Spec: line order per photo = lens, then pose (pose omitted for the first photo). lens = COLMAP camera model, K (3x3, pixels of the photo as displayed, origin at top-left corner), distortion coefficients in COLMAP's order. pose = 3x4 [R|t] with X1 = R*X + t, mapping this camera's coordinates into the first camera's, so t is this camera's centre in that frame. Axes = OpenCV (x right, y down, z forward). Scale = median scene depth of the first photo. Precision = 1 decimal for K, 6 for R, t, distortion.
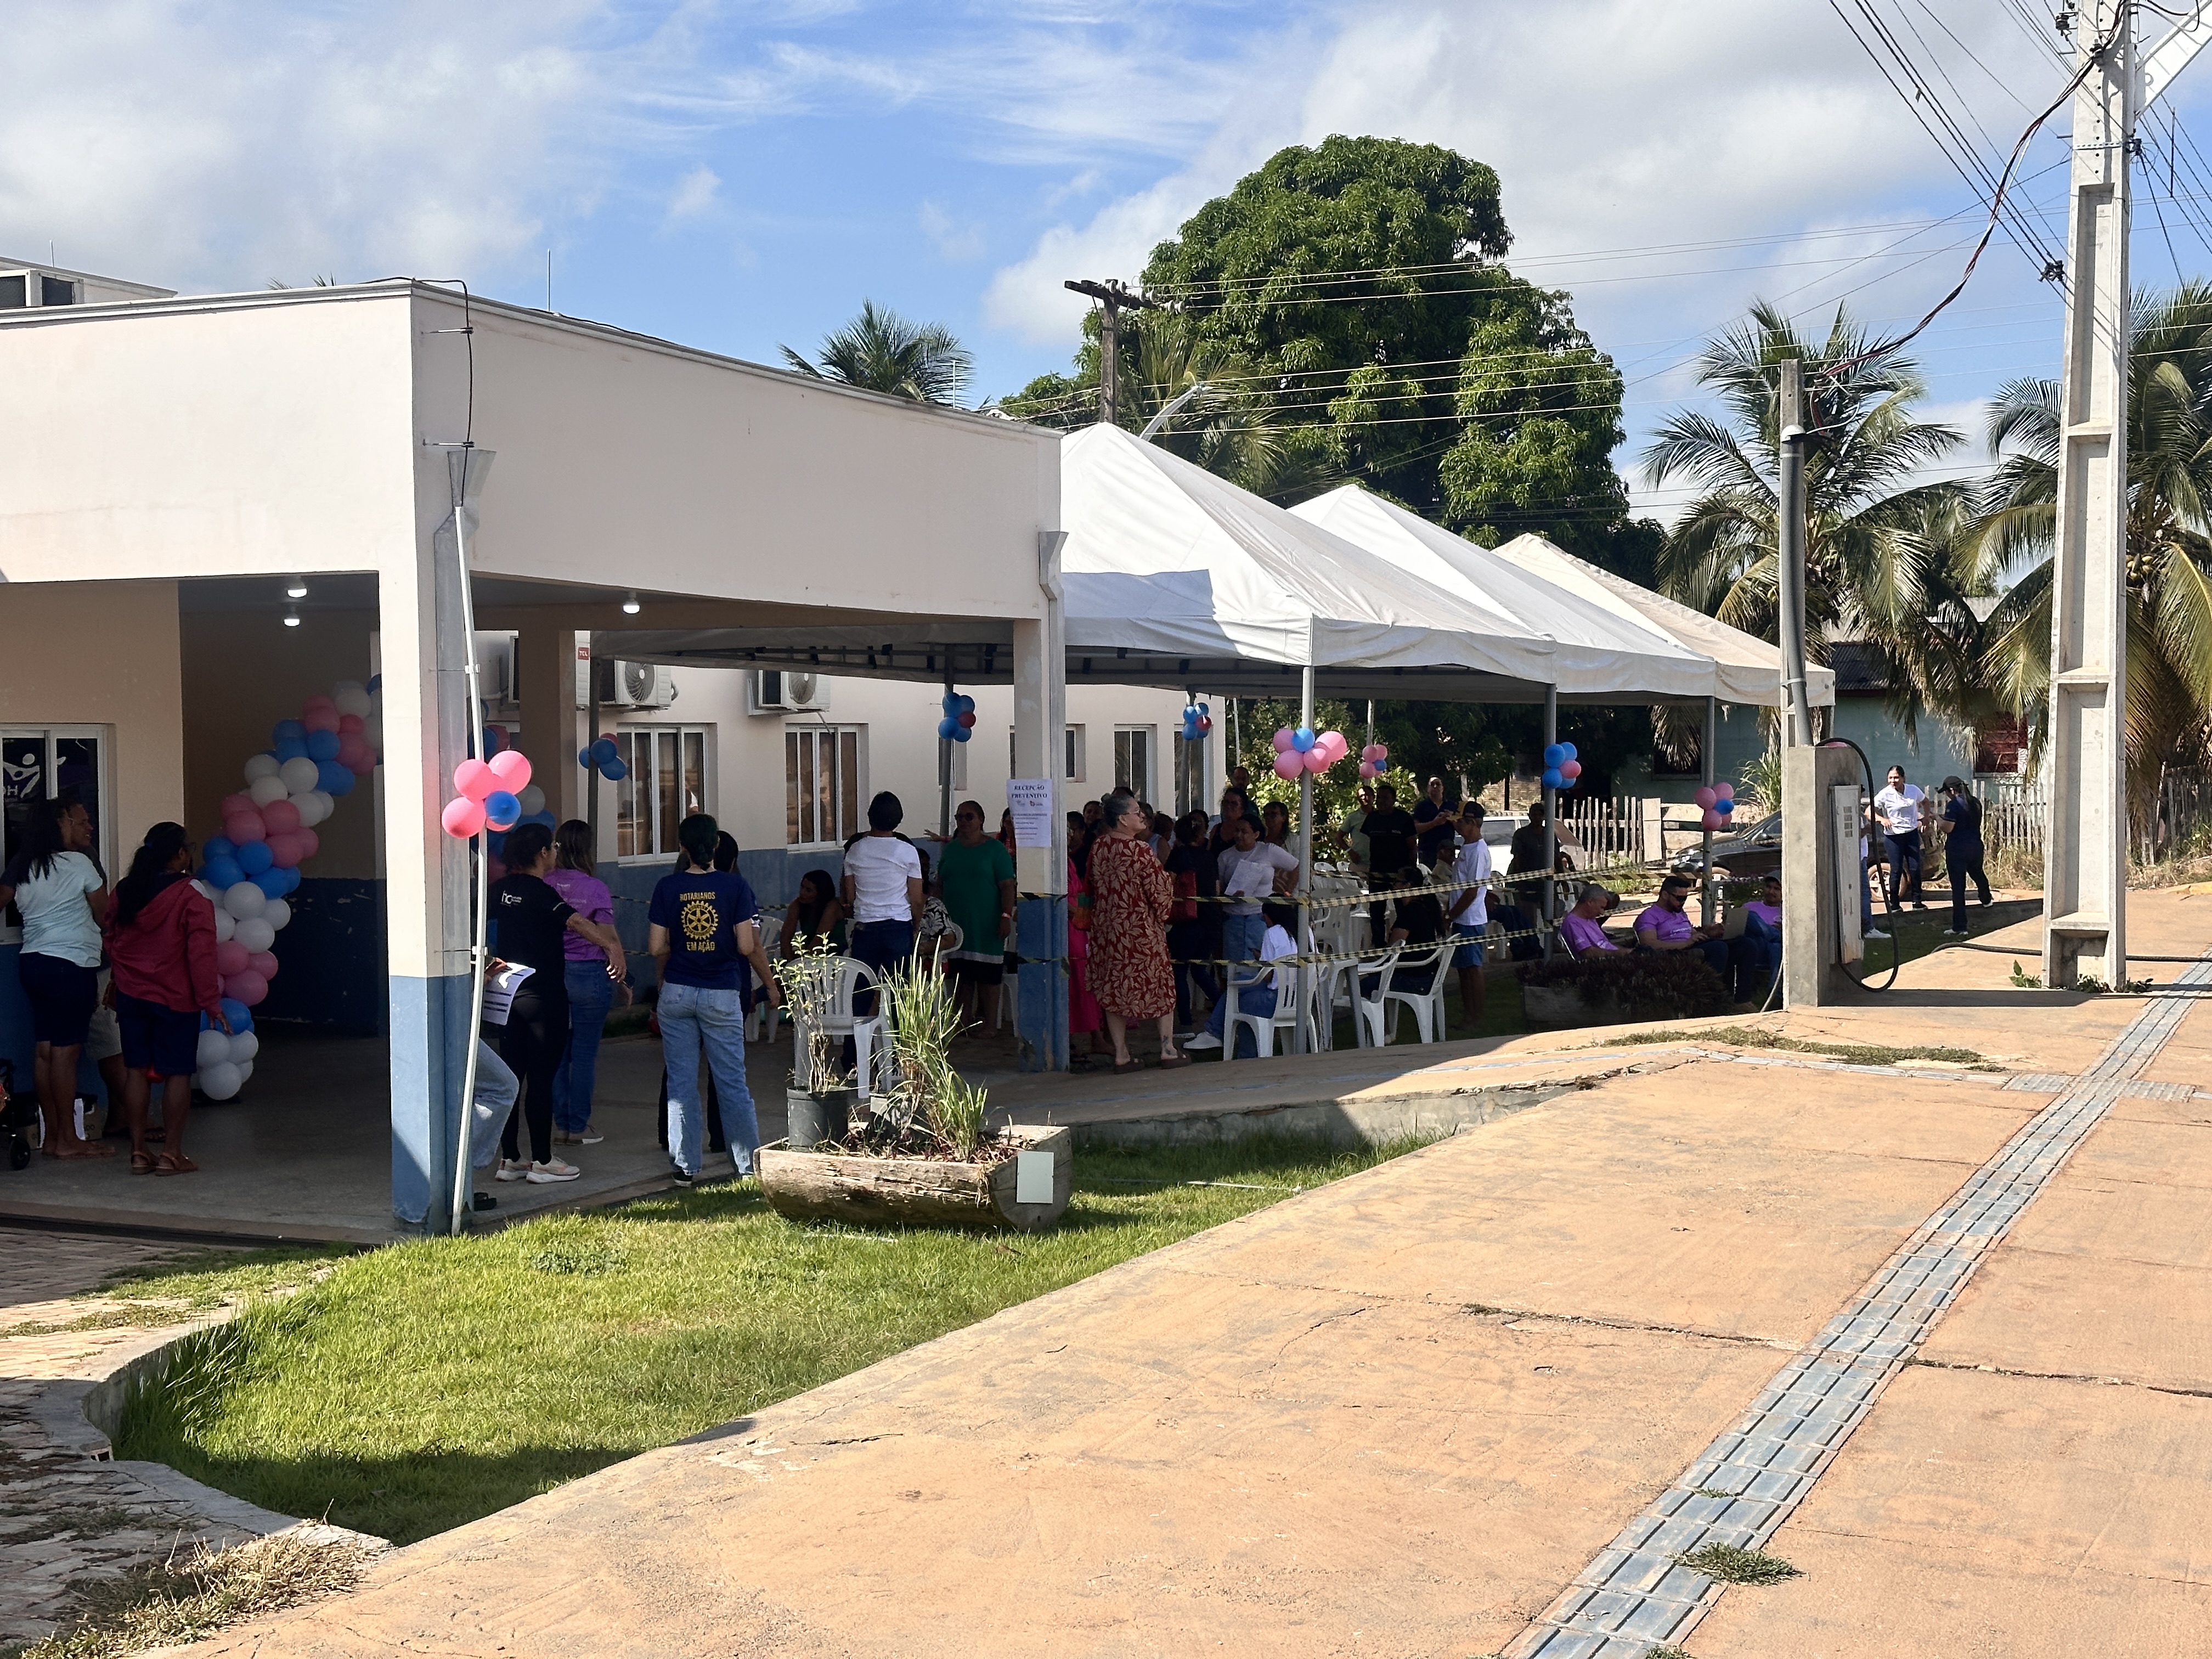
lens RADIAL K [[3122.9, 0, 1106.0], [0, 3122.9, 829.5], [0, 0, 1]] dist [-0.273197, 1.406288]
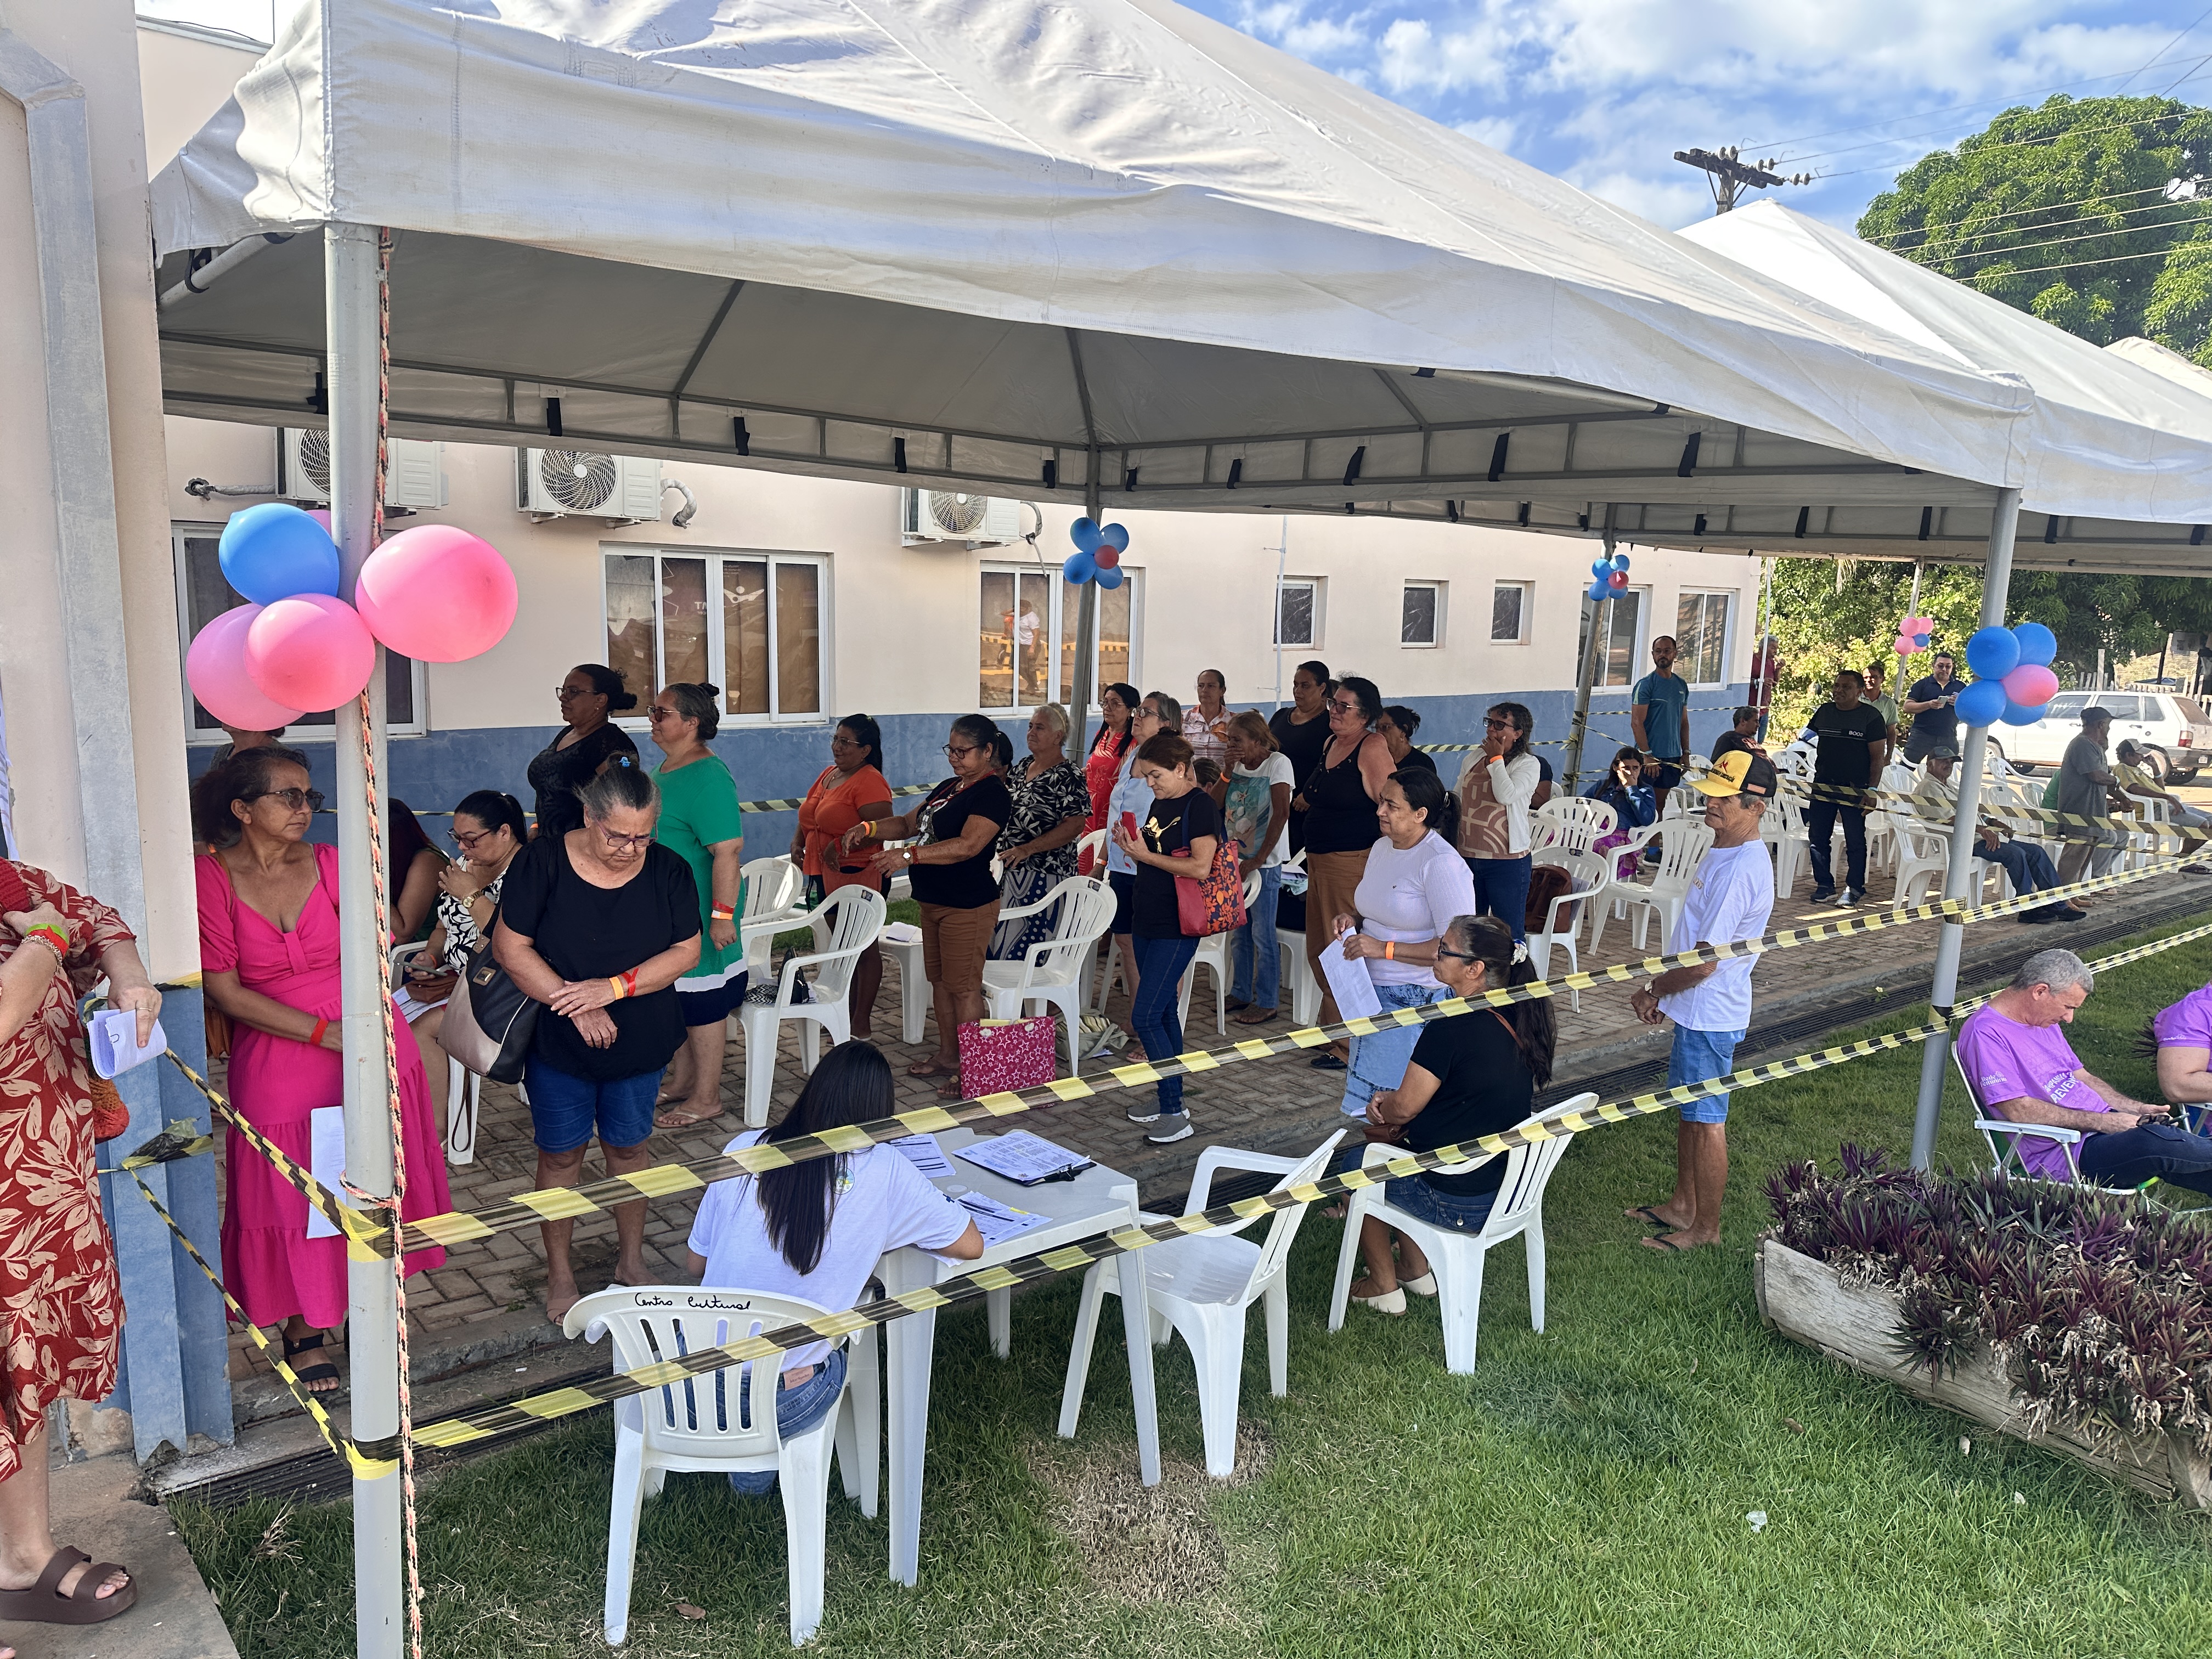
lens RADIAL K [[1584.3, 0, 1106.0], [0, 1584.3, 829.5], [0, 0, 1]] dist [-0.028021, 0.008292]
pose [[0.884658, 0.098002, -0.455824, 0.080056], [-0.043438, 0.990732, 0.128701, -0.012694], [0.464213, -0.094056, 0.880716, 0.431265]]
